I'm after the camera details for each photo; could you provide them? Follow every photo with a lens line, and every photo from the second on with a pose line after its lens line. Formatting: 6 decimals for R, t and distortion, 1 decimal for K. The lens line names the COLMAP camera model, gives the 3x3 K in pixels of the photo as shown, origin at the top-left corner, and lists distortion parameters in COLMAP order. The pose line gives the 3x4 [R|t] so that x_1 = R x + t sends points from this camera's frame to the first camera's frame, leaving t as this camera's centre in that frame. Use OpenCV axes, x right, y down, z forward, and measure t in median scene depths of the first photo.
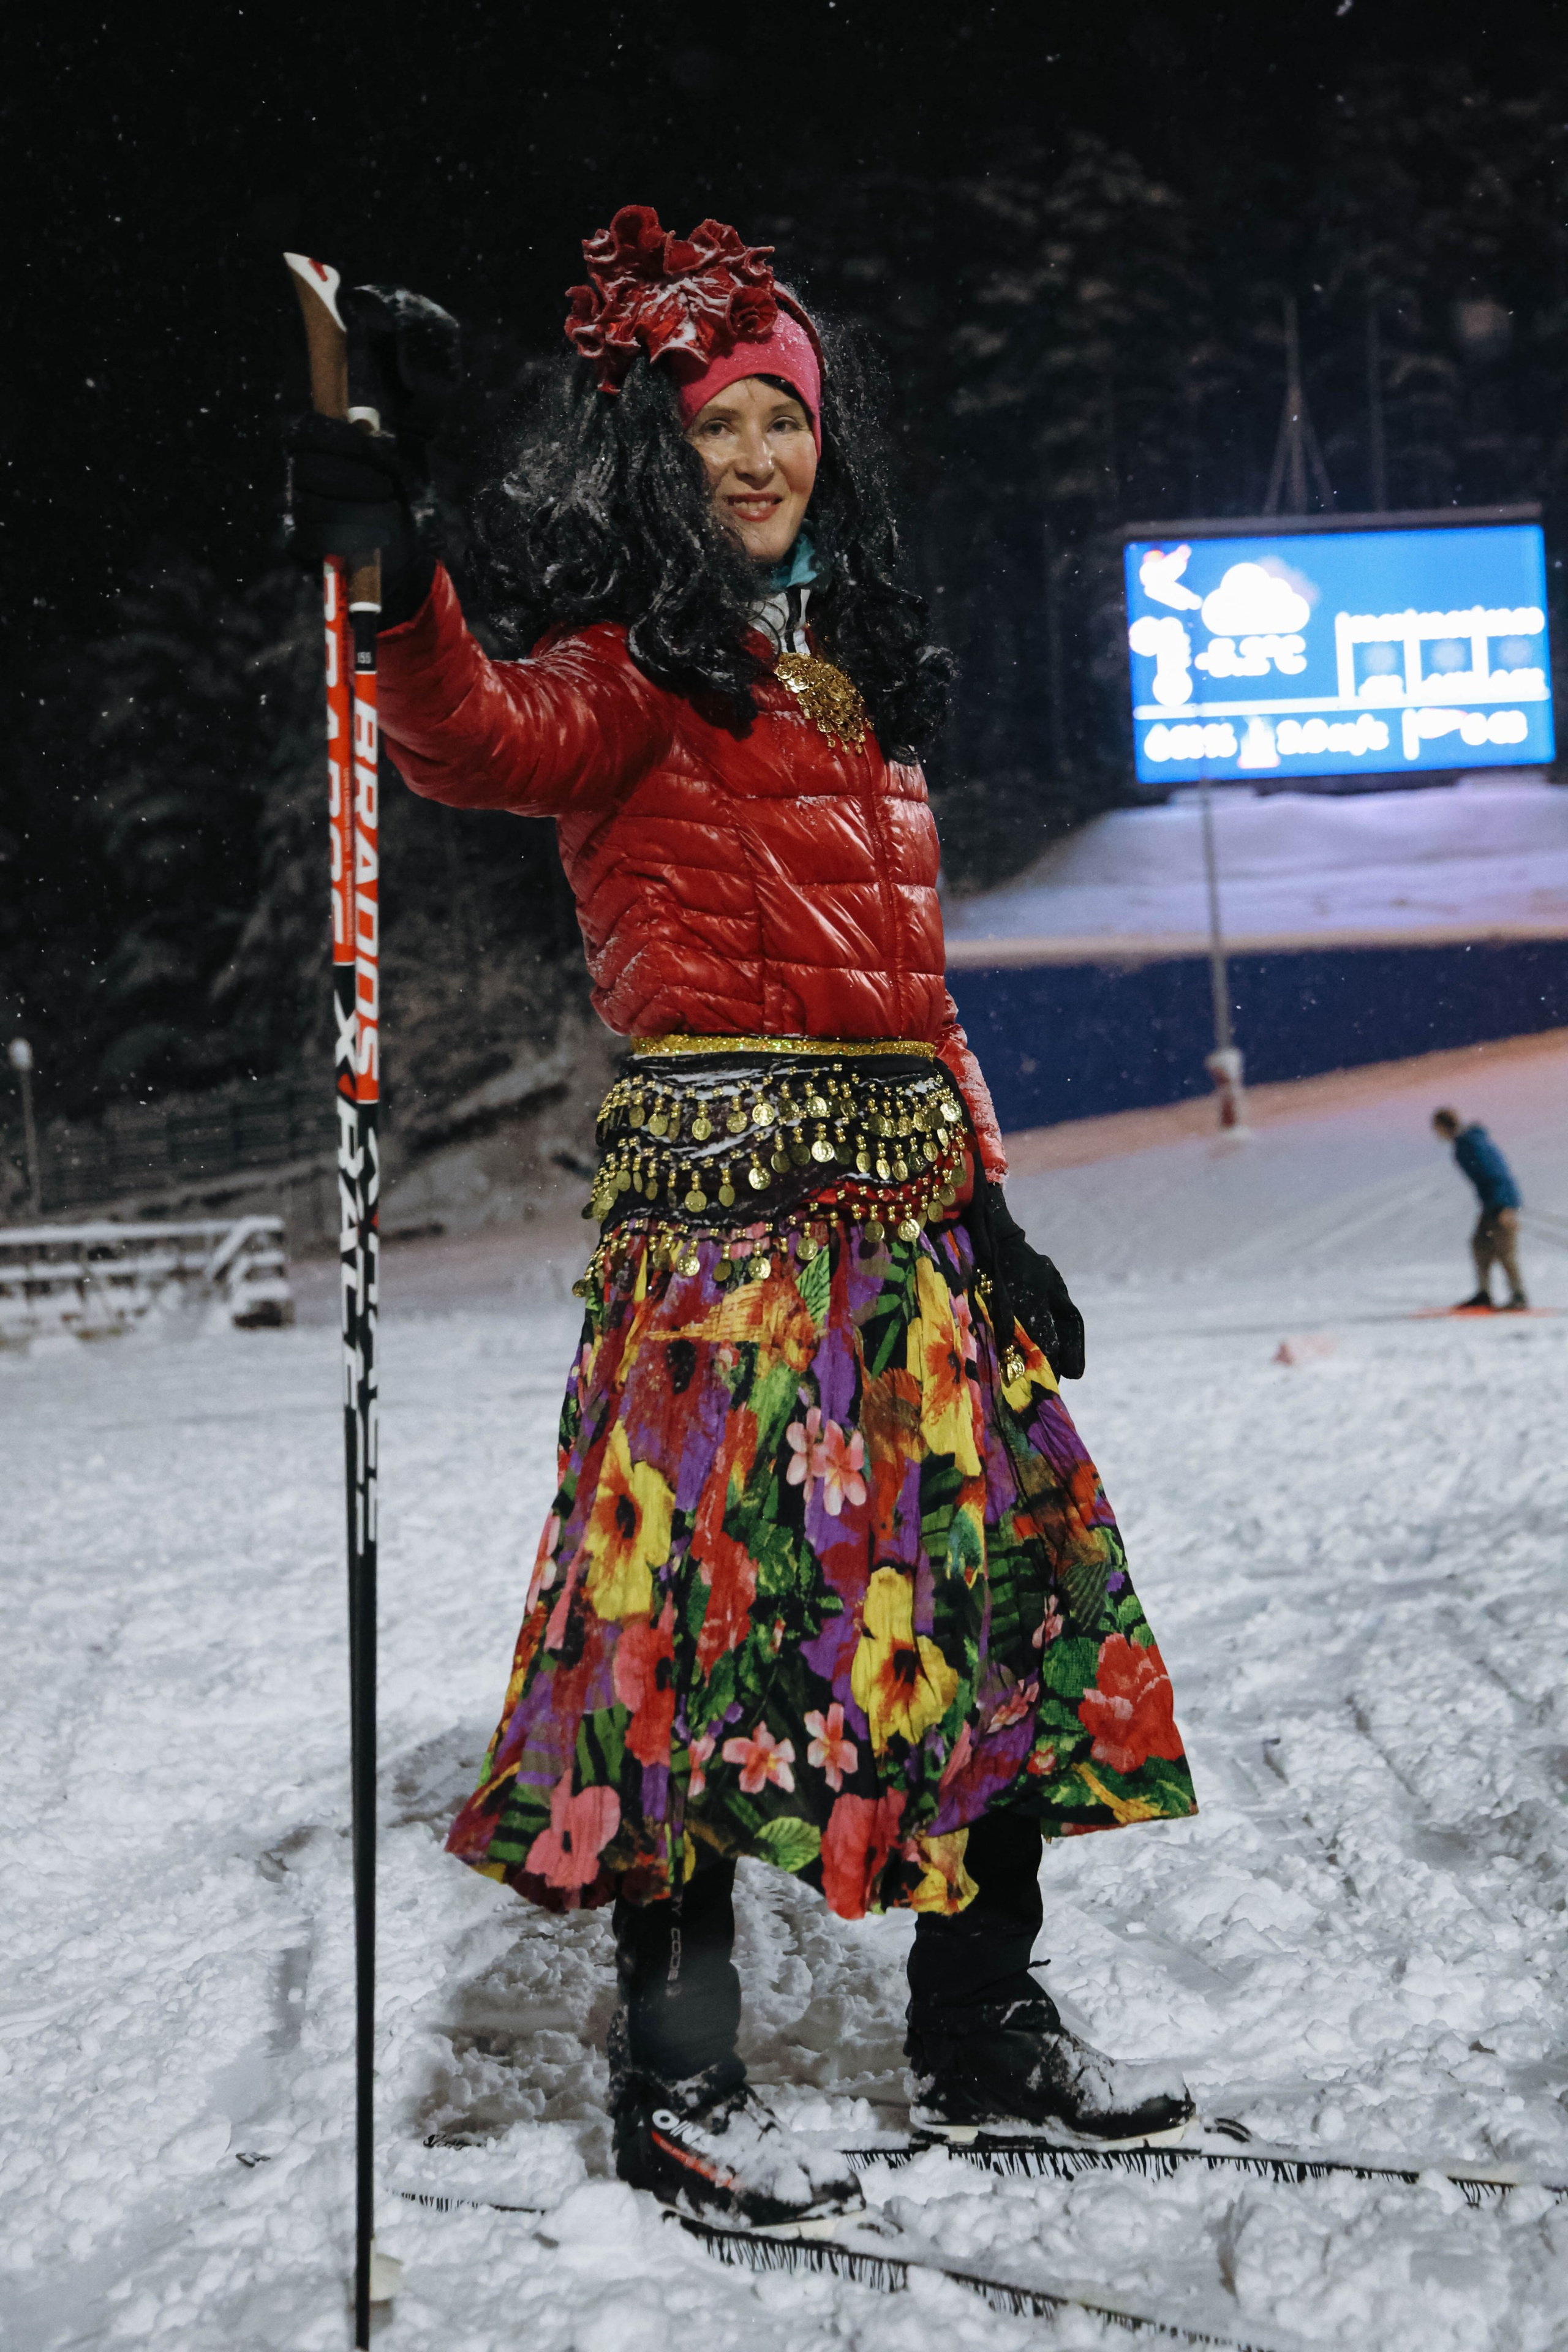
lens RADIAL K [[3588.4, 0, 784.0], [0, 3588.4, 1176.0], [0, 0, 1]] dist [0.010445, 1.299486]
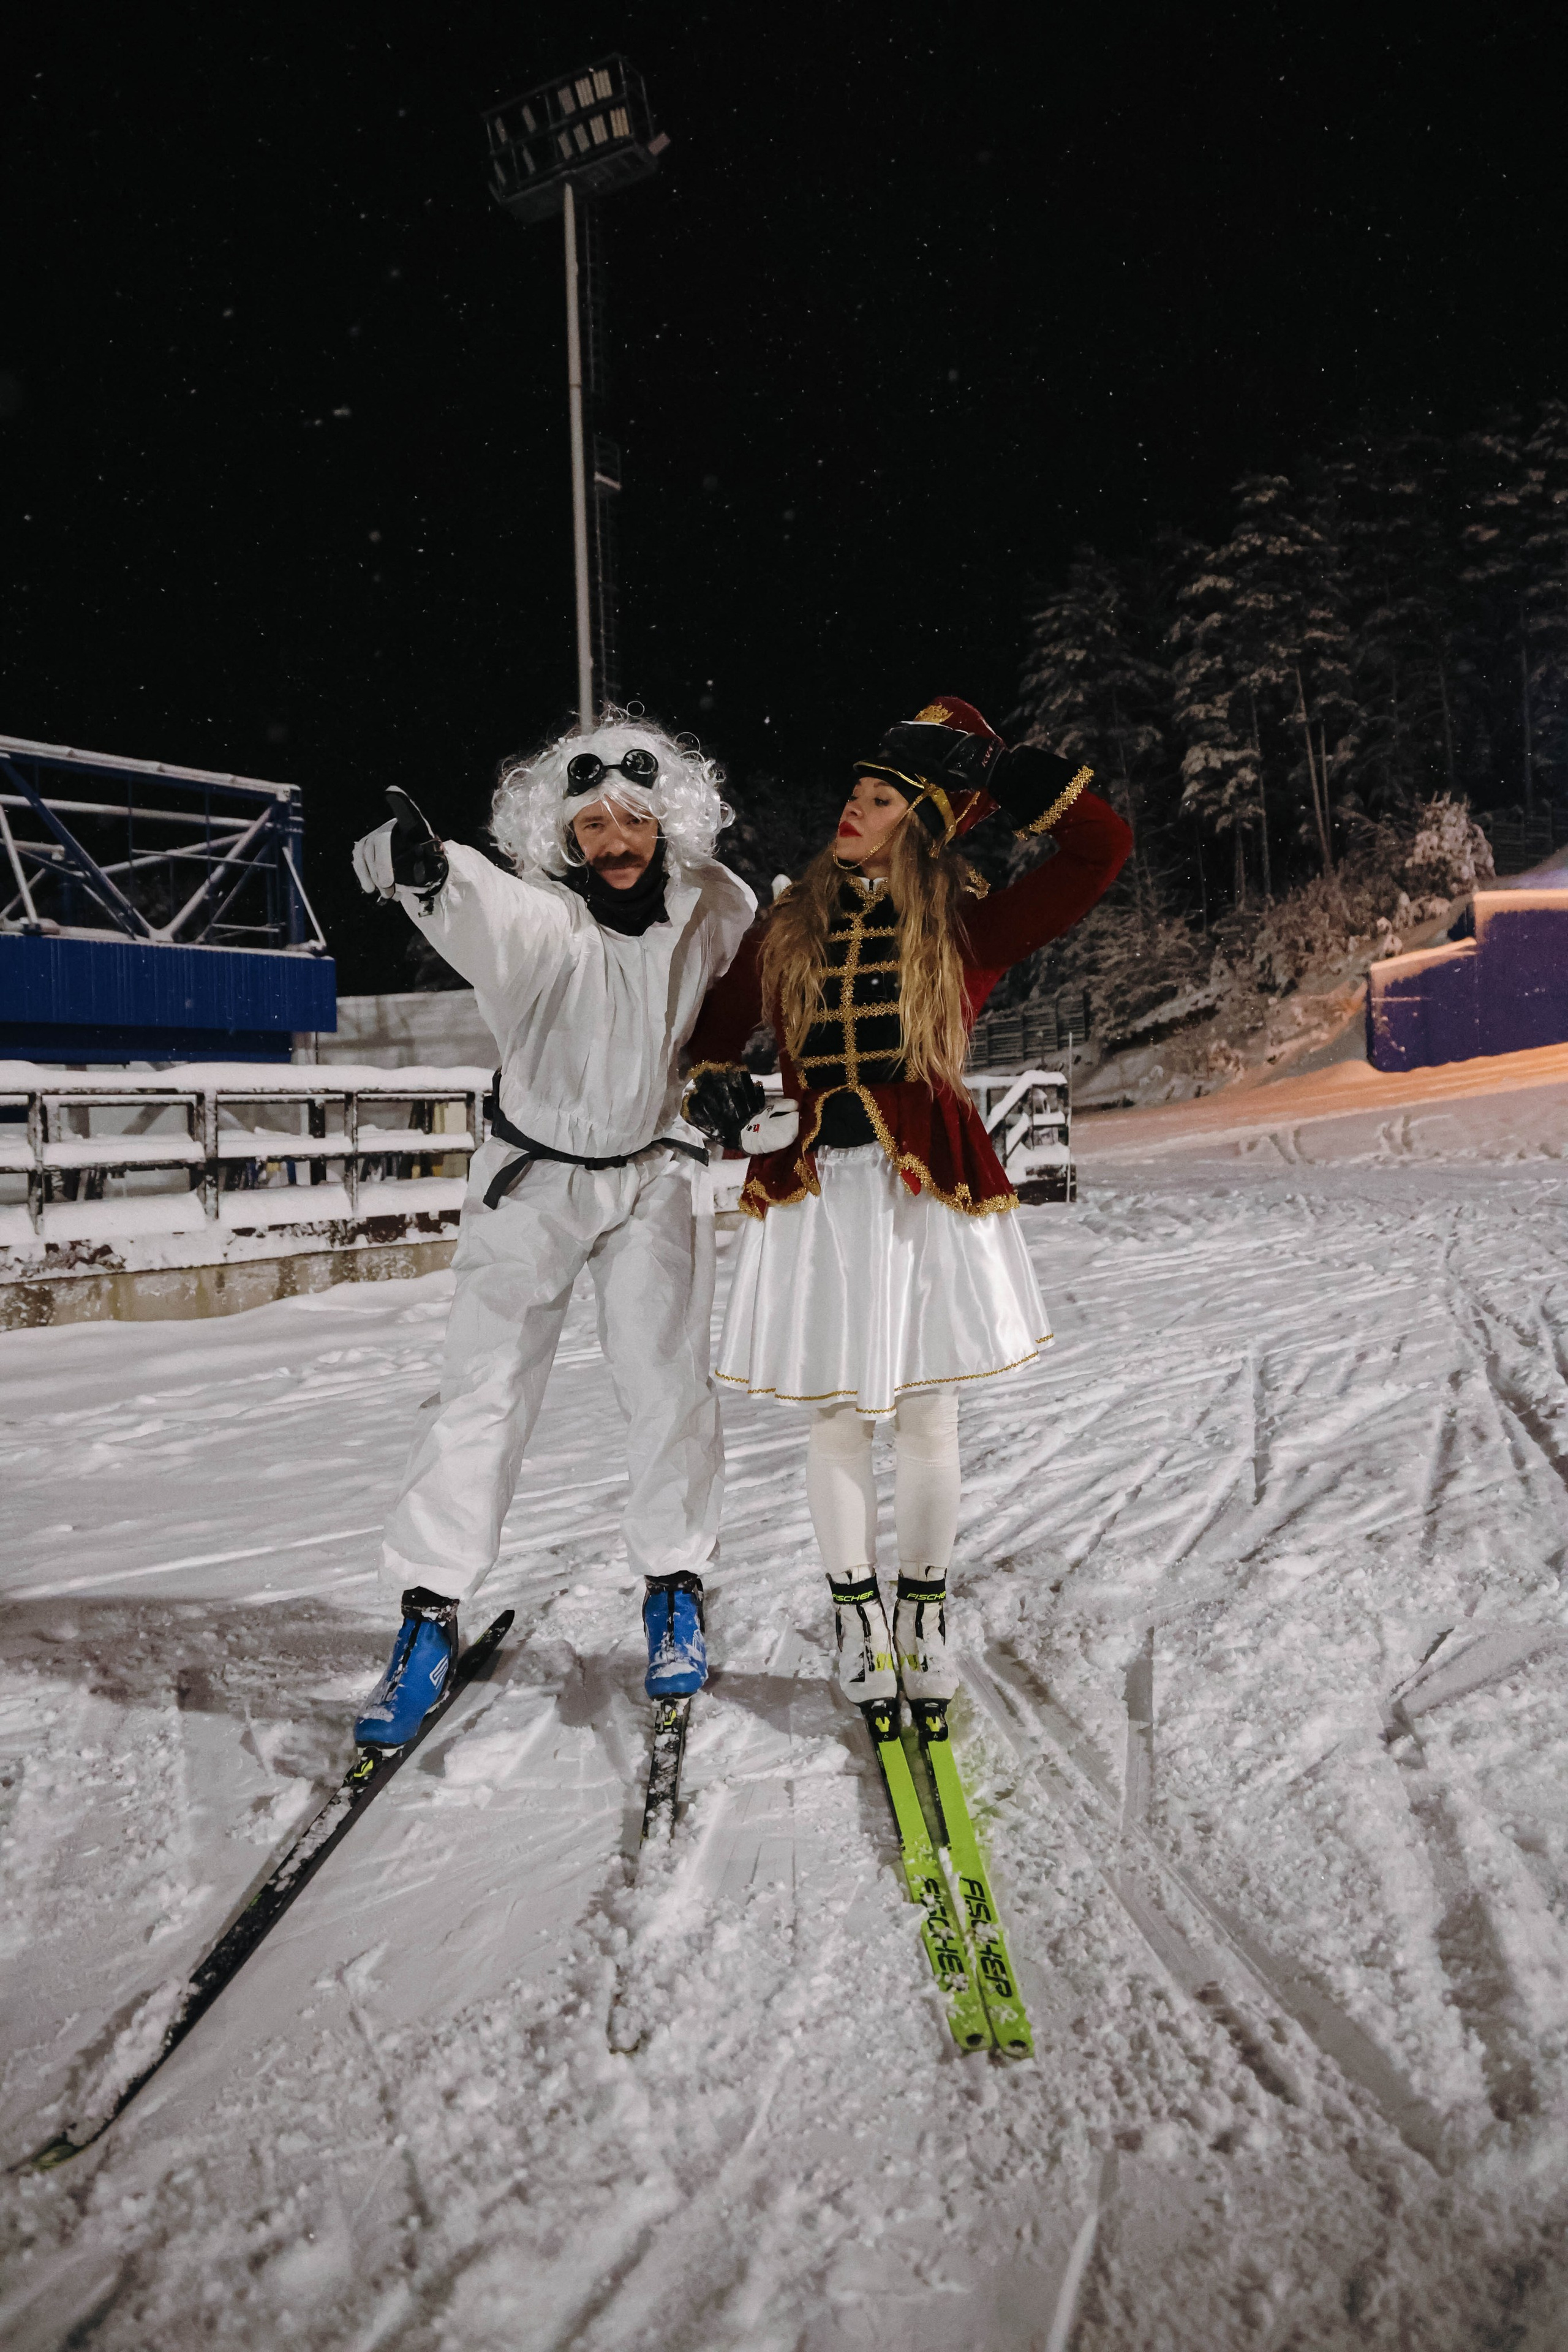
lens RADIAL K [[1579.6, 0, 780.3], [0, 1579.6, 1097.7], [0, 0, 1]] dist [-0.075015, 0.042626]
pose [[0.961685, 0.023365, -0.273158, -0.053755], [-0.021113, 0.999715, 0.011182, 0.007797], [0.273341, -0.004986, 0.961904, 0.323115]]
